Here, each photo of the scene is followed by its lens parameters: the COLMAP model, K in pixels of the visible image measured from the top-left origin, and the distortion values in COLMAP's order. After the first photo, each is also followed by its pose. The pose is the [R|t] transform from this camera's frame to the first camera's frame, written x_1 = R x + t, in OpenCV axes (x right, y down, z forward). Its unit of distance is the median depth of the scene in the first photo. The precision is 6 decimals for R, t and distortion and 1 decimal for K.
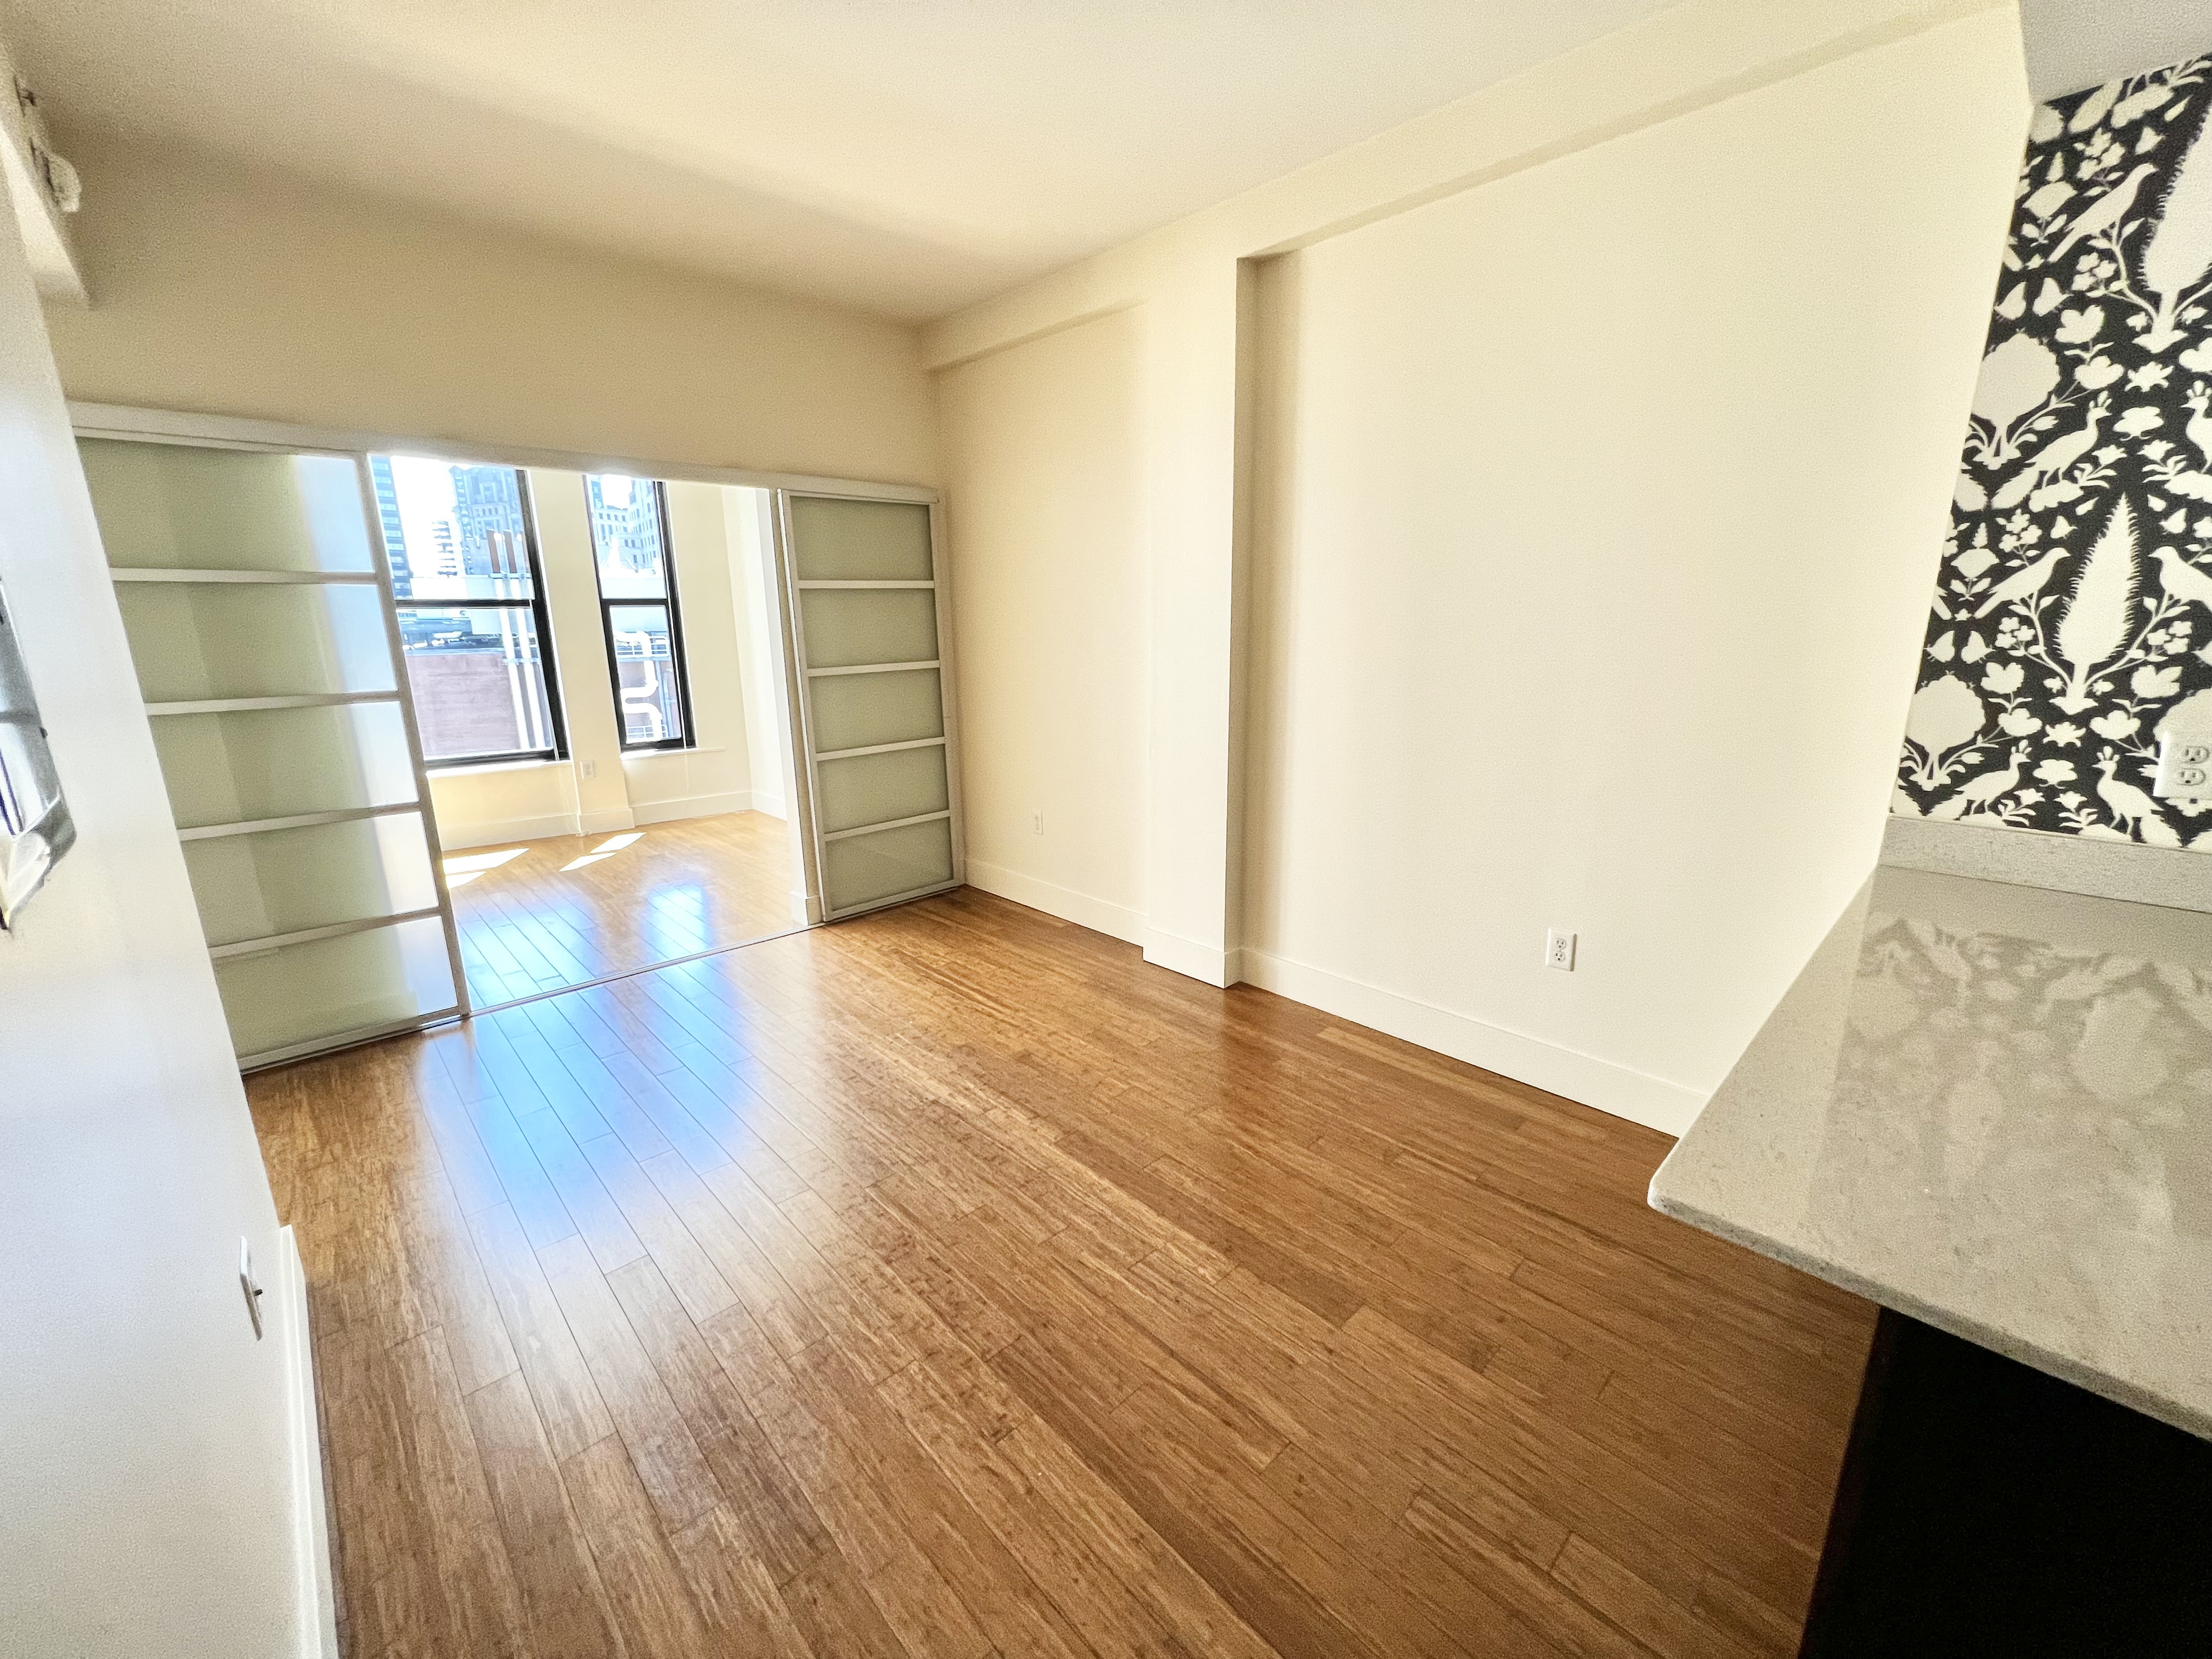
lens RADIAL K [[898.7, 0, 1106.0], [0, 898.7, 829.5], [0, 0, 1]] dist [-0.001534, -0.000078]
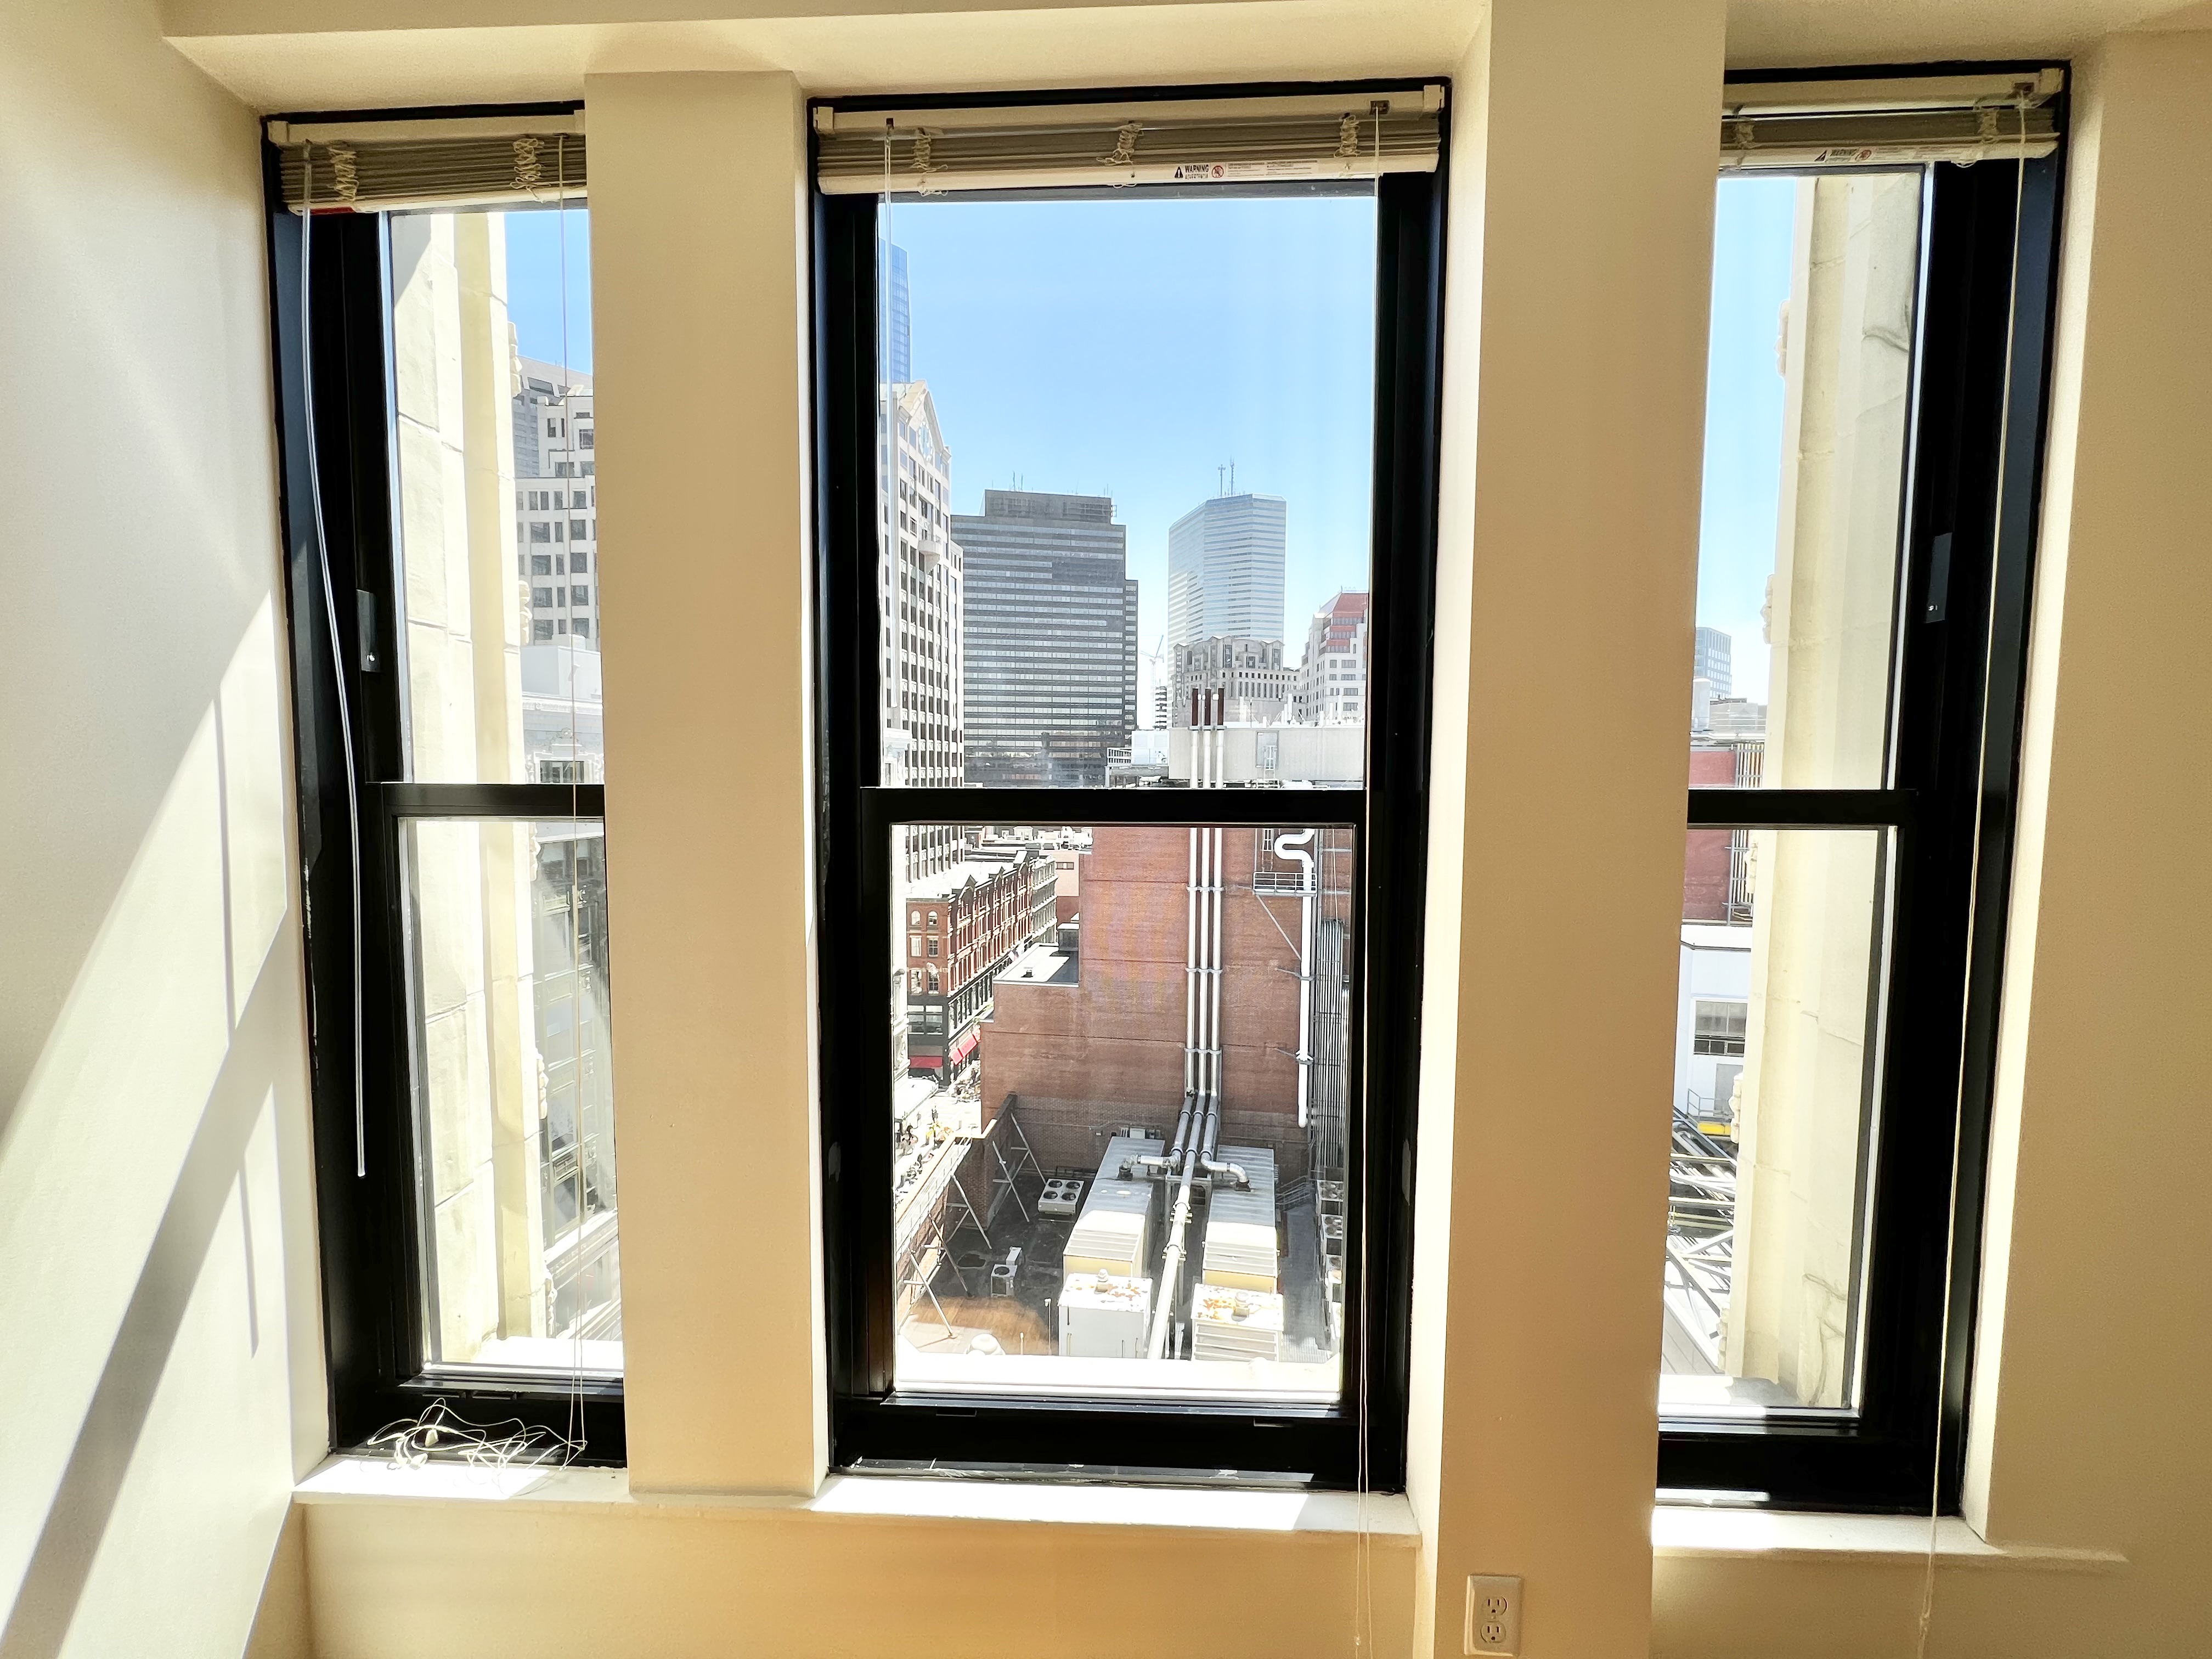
lens RADIAL K [[909.2, 0, 1106.0], [0, 909.2, 829.5], [0, 0, 1]] dist [-0.000848, -0.000124]
pose [[0.781326, 0.058212, -0.621403, -0.523074], [-0.157413, 0.981833, -0.105948, -0.204492], [0.603946, 0.180597, 0.776295, 0.748361]]
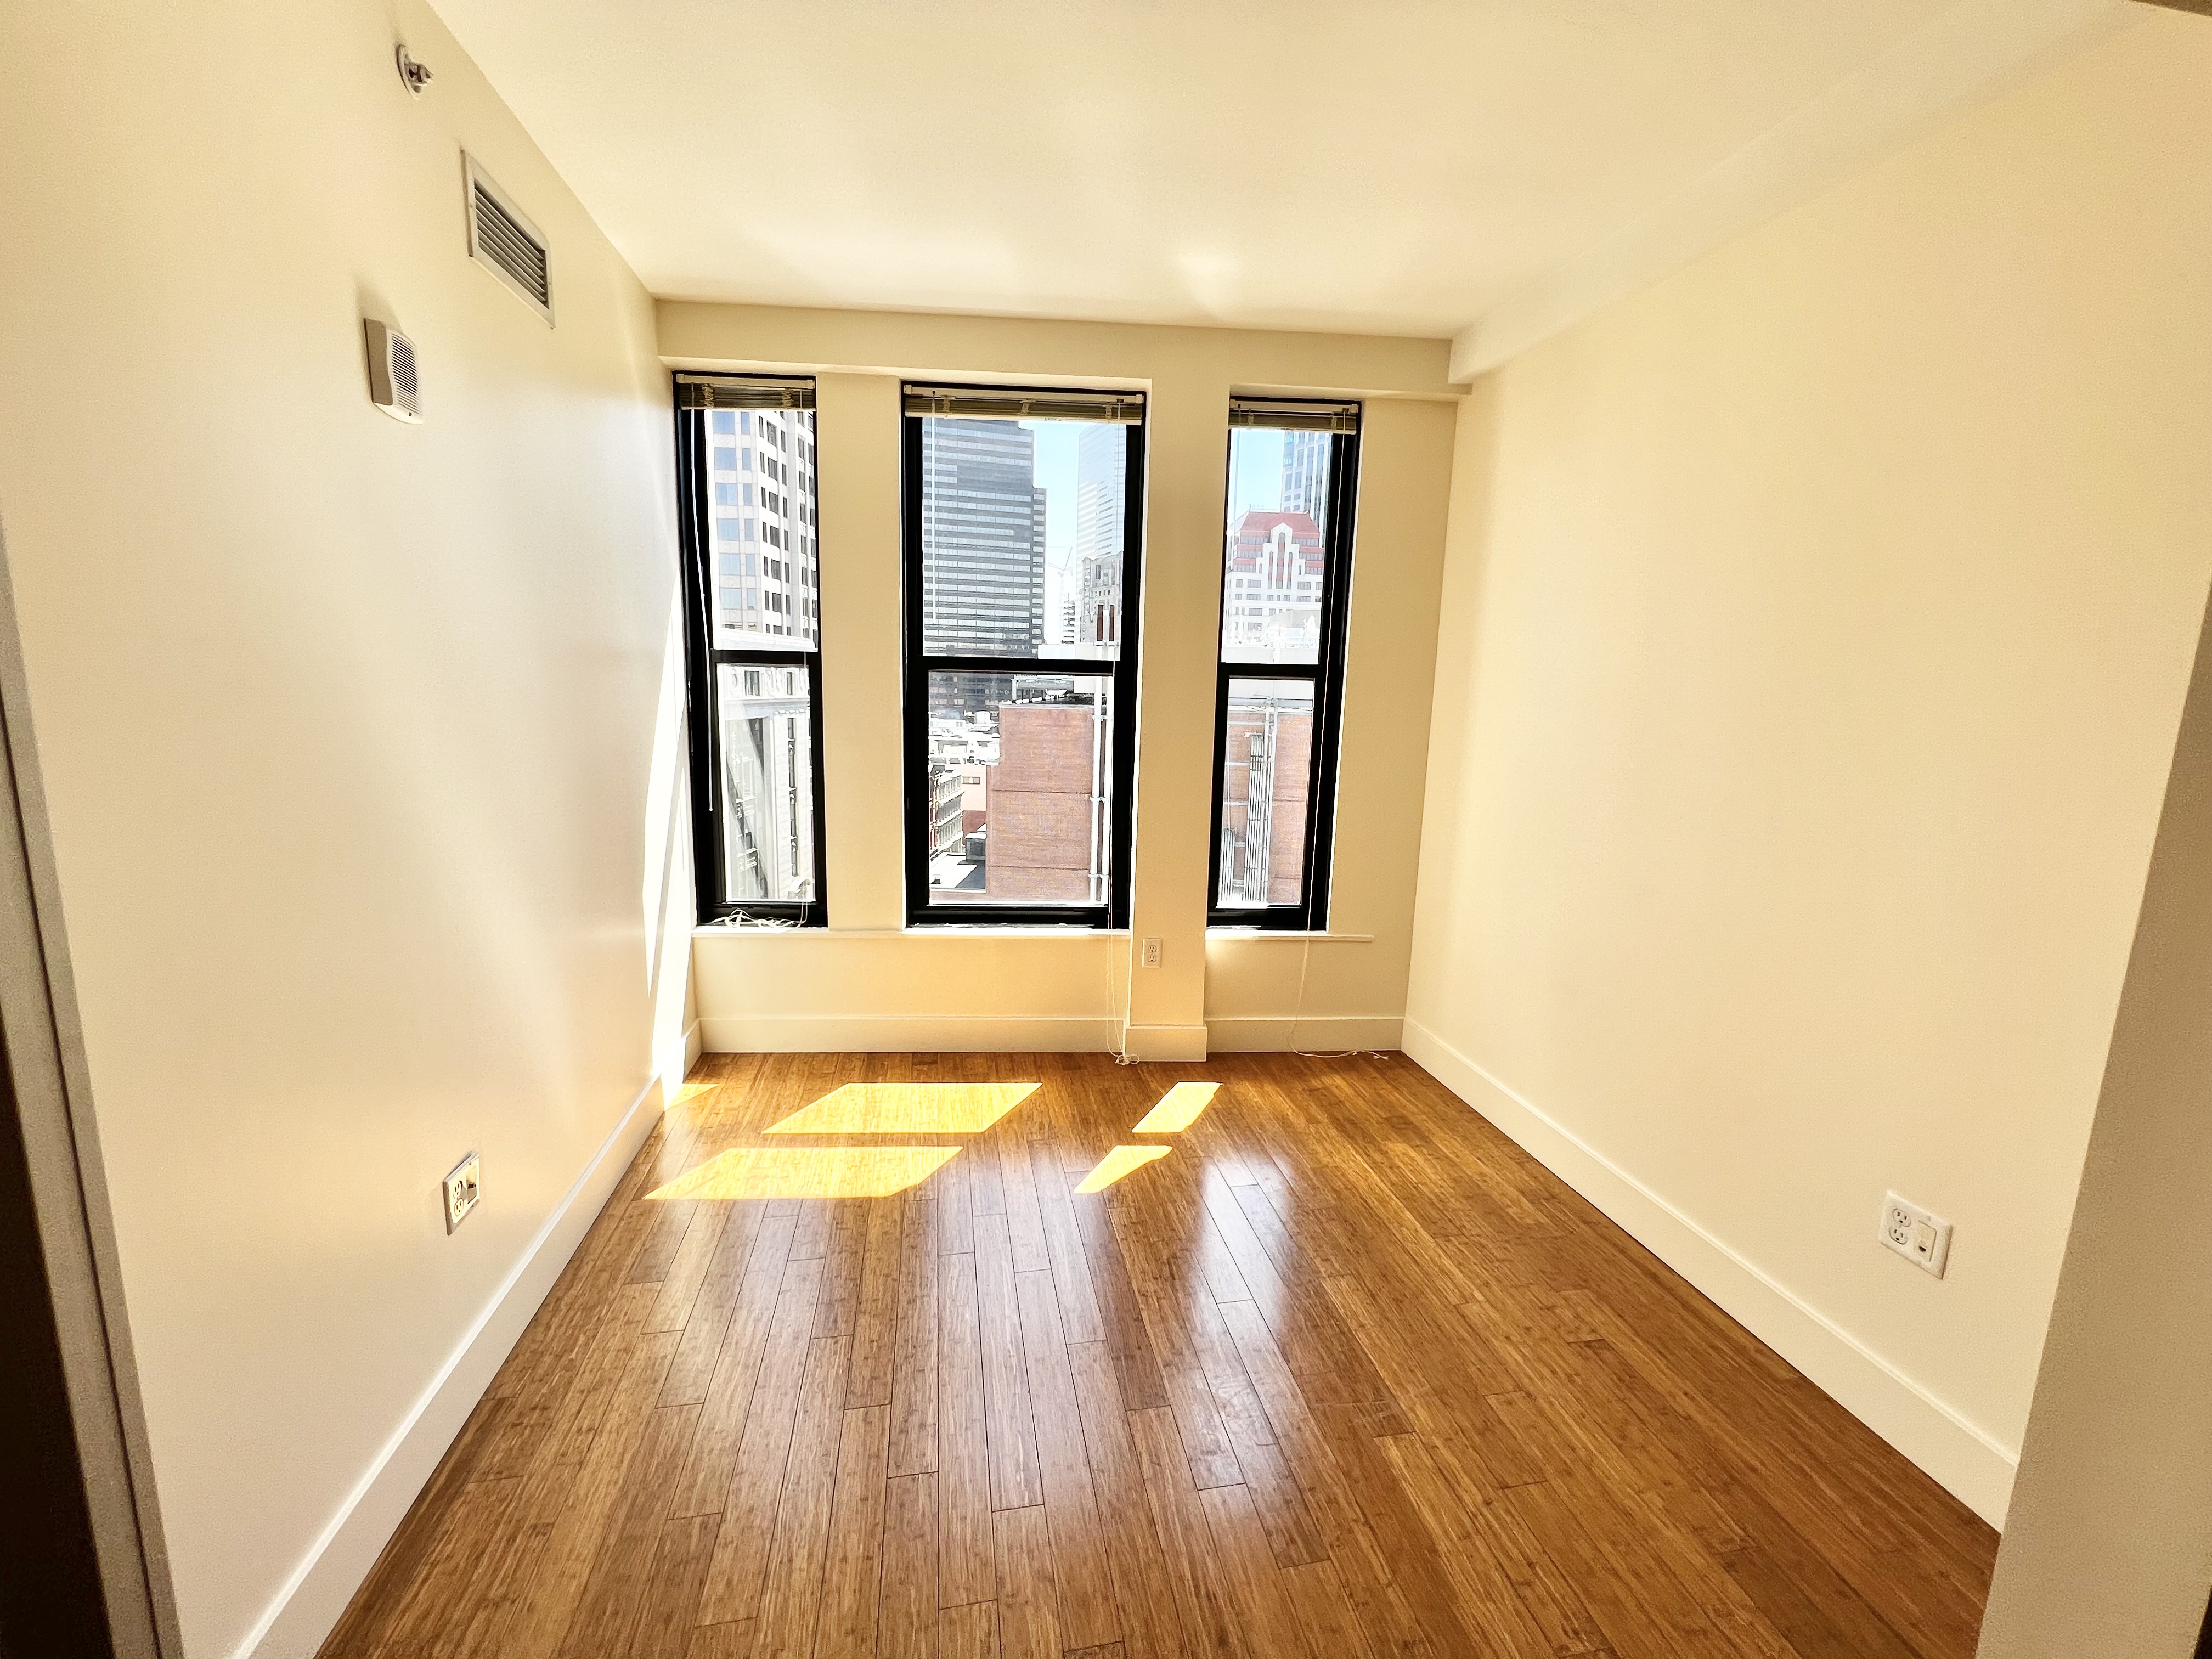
lens RADIAL K [[898.7, 0, 1106.0], [0, 898.7, 829.5], [0, 0, 1]] dist [-0.001534, -0.000078]
pose [[0.840396, 0.118975, -0.528753, -0.301623], [-0.158678, 0.986870, -0.030145, -0.122035], [0.518224, 0.109235, 0.848240, 0.479179]]
